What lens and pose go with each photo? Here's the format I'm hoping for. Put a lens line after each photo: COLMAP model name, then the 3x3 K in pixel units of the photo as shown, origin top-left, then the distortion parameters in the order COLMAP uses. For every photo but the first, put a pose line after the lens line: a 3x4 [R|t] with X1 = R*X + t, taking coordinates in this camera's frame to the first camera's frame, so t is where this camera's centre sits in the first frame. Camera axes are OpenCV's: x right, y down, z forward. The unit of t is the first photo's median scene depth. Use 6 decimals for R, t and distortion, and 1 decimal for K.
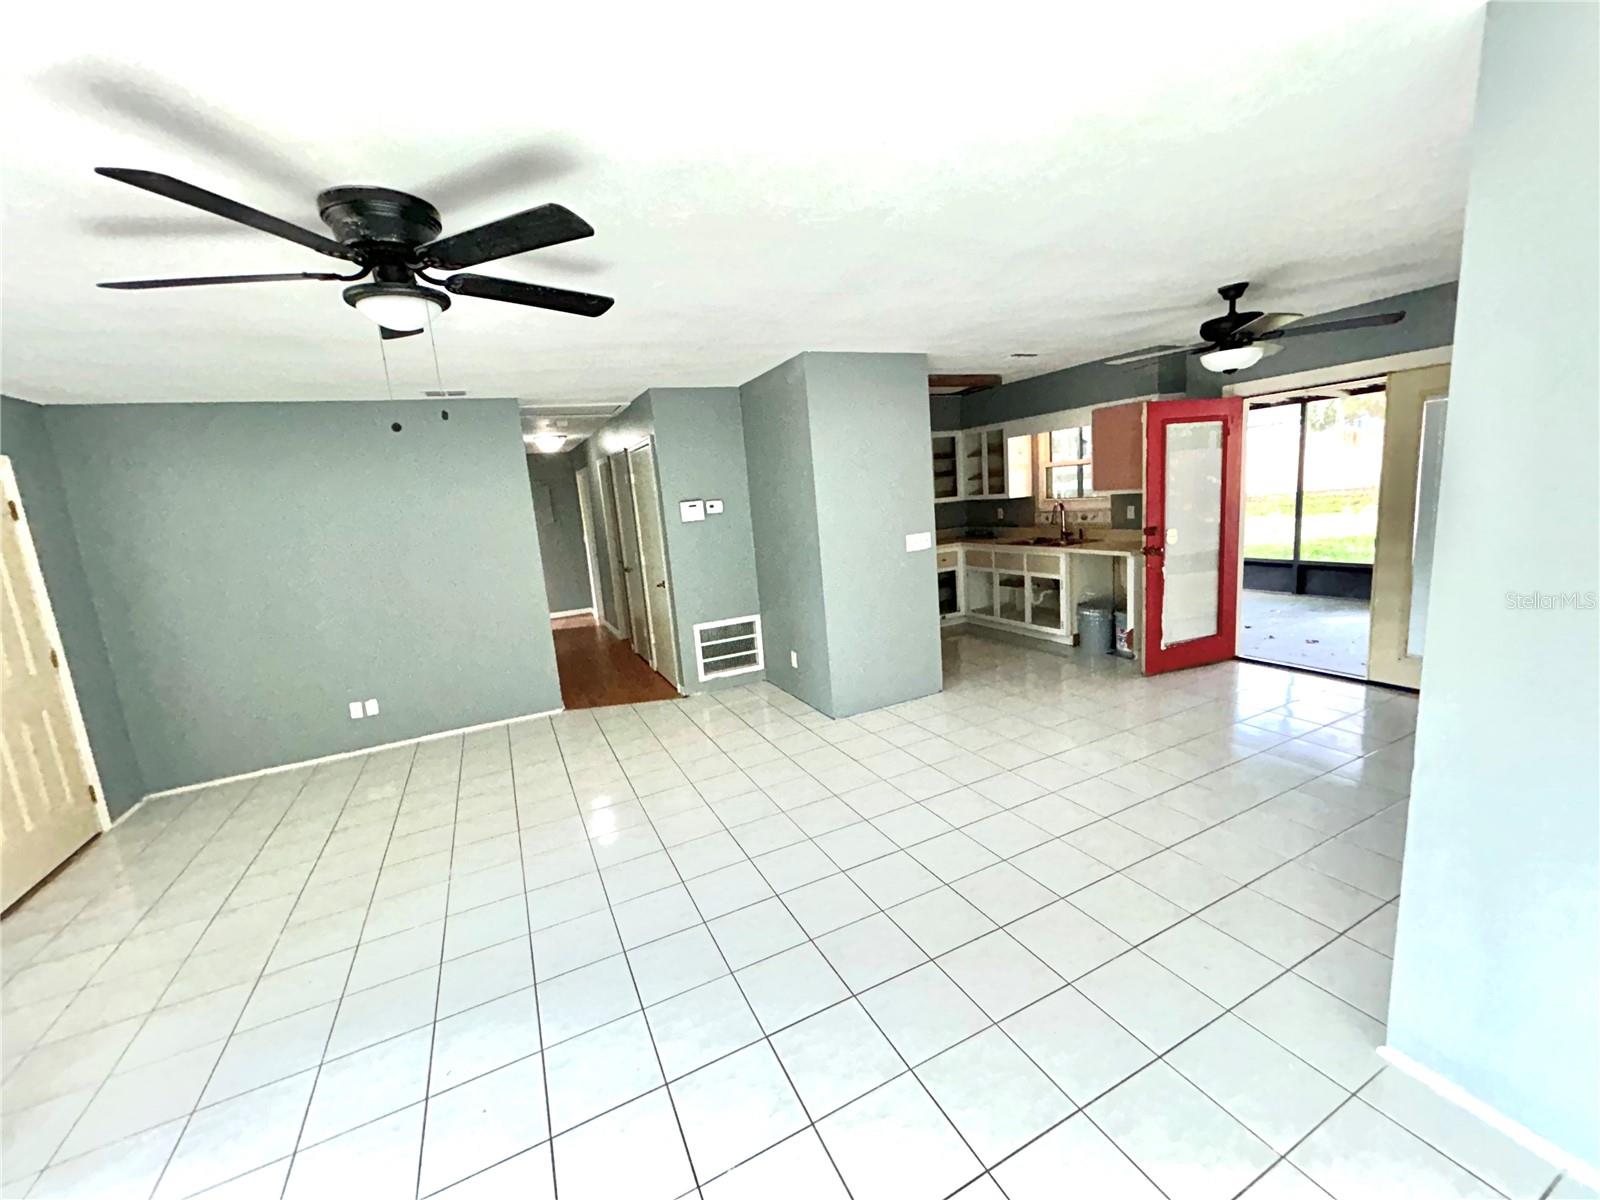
lens RADIAL K [[642.8, 0, 800.0], [0, 642.8, 600.0], [0, 0, 1]] dist [0.001049, 0.000296]
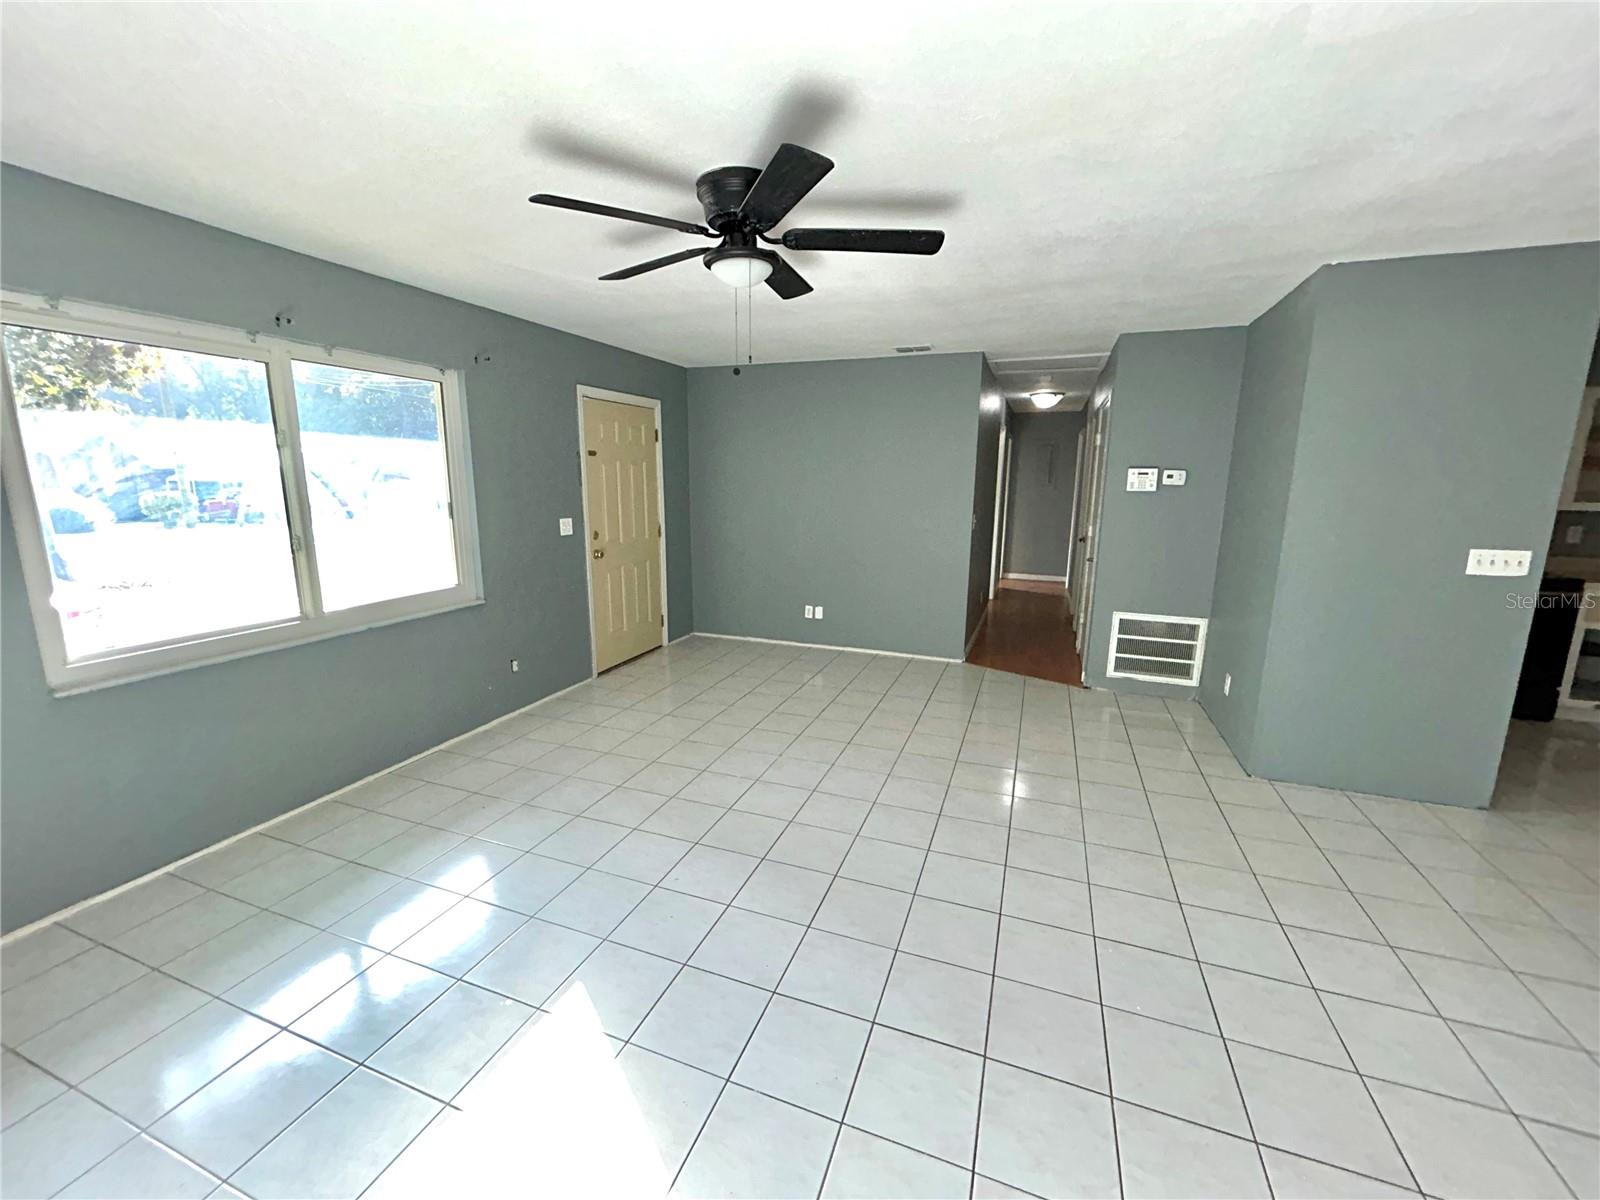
lens RADIAL K [[642.8, 0, 800.0], [0, 642.8, 600.0], [0, 0, 1]] dist [0.001049, 0.000296]
pose [[0.684918, 0.224751, -0.693090, 0.155273], [-0.187144, 0.973589, 0.130772, -0.011218], [0.704177, 0.040139, 0.708889, 0.093032]]
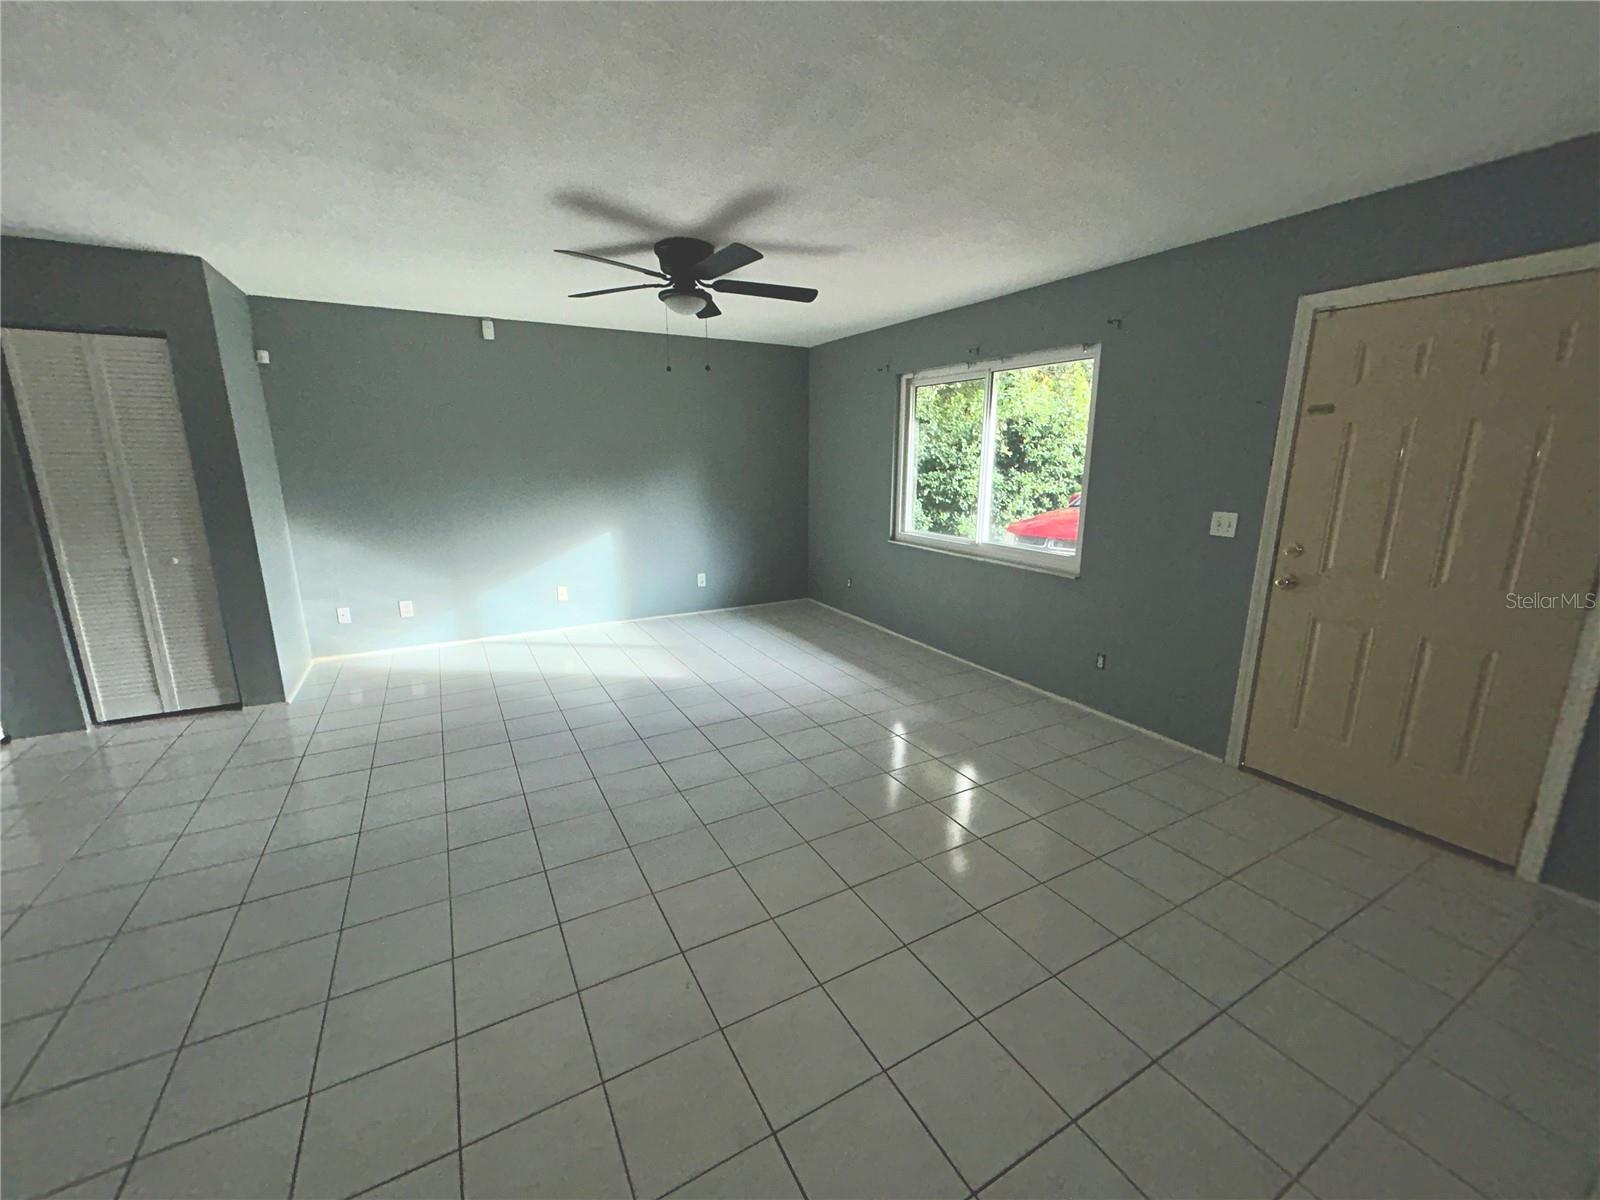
lens RADIAL K [[642.8, 0, 800.0], [0, 642.8, 600.0], [0, 0, 1]] dist [0.001049, 0.000296]
pose [[-0.995233, 0.093231, -0.028615, -0.296900], [0.074998, 0.919227, 0.386520, -0.137212], [0.062339, 0.382532, -0.921837, 1.088642]]
